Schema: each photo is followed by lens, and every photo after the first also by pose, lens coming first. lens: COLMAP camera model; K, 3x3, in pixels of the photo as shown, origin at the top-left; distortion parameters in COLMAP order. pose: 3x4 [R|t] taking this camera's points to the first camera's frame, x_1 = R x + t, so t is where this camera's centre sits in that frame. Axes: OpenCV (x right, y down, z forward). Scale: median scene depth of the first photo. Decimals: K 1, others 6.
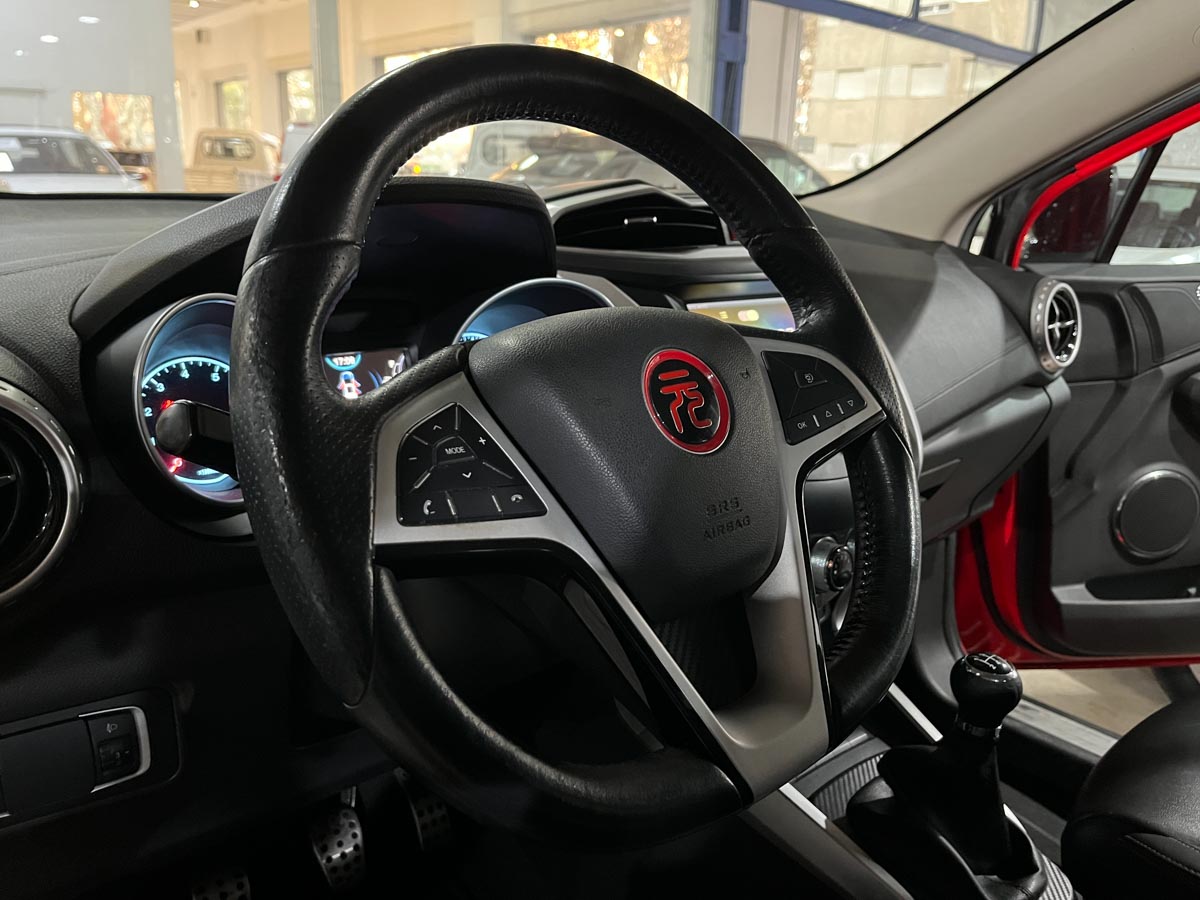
lens RADIAL K [[921.1, 0, 589.1], [0, 921.1, 451.0], [0, 0, 1]] dist [0.049822, -0.077147]
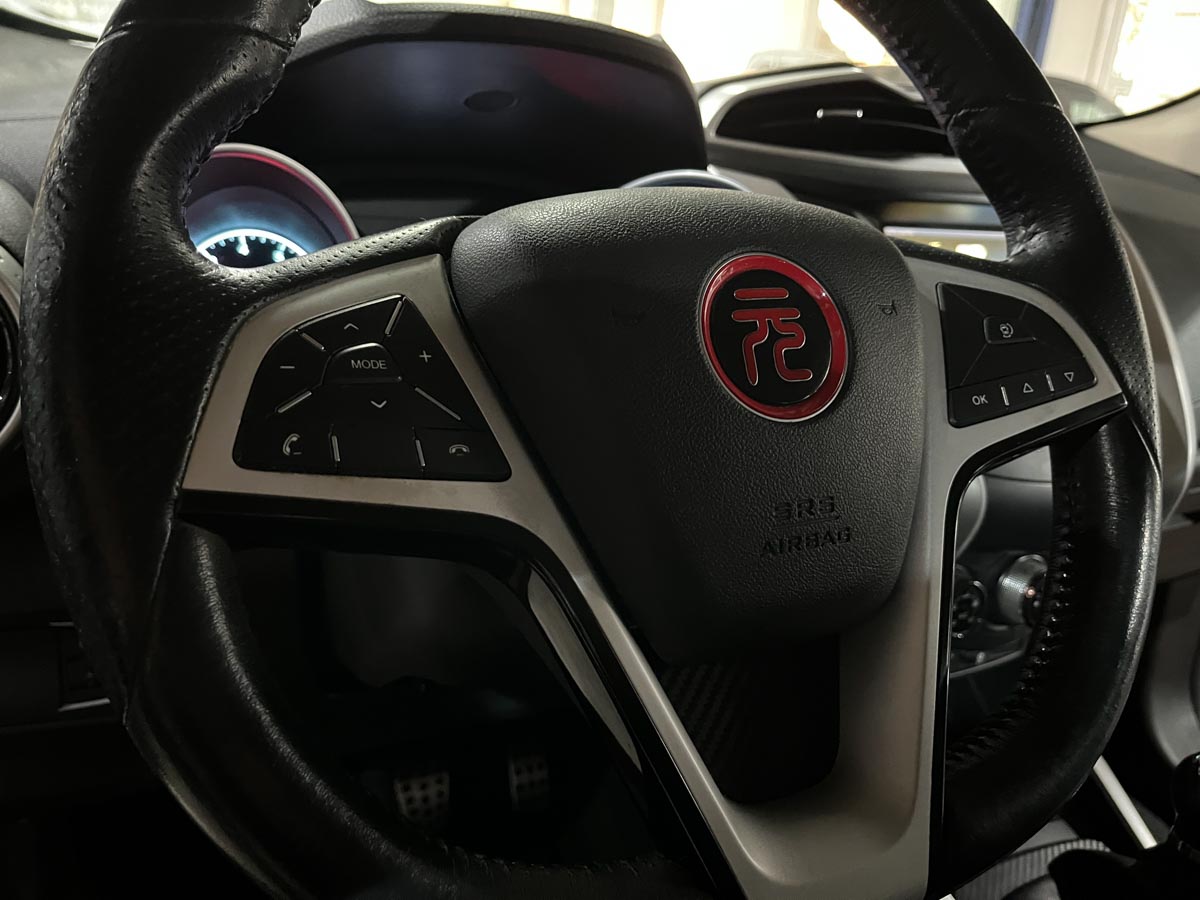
lens RADIAL K [[921.1, 0, 596.1], [0, 921.1, 452.0], [0, 0, 1]] dist [0.049822, -0.077147]
pose [[0.961869, 0.142071, -0.233718, 0.119114], [-0.127001, 0.988800, 0.078392, -0.007591], [0.242238, -0.045720, 0.969139, 0.274353]]
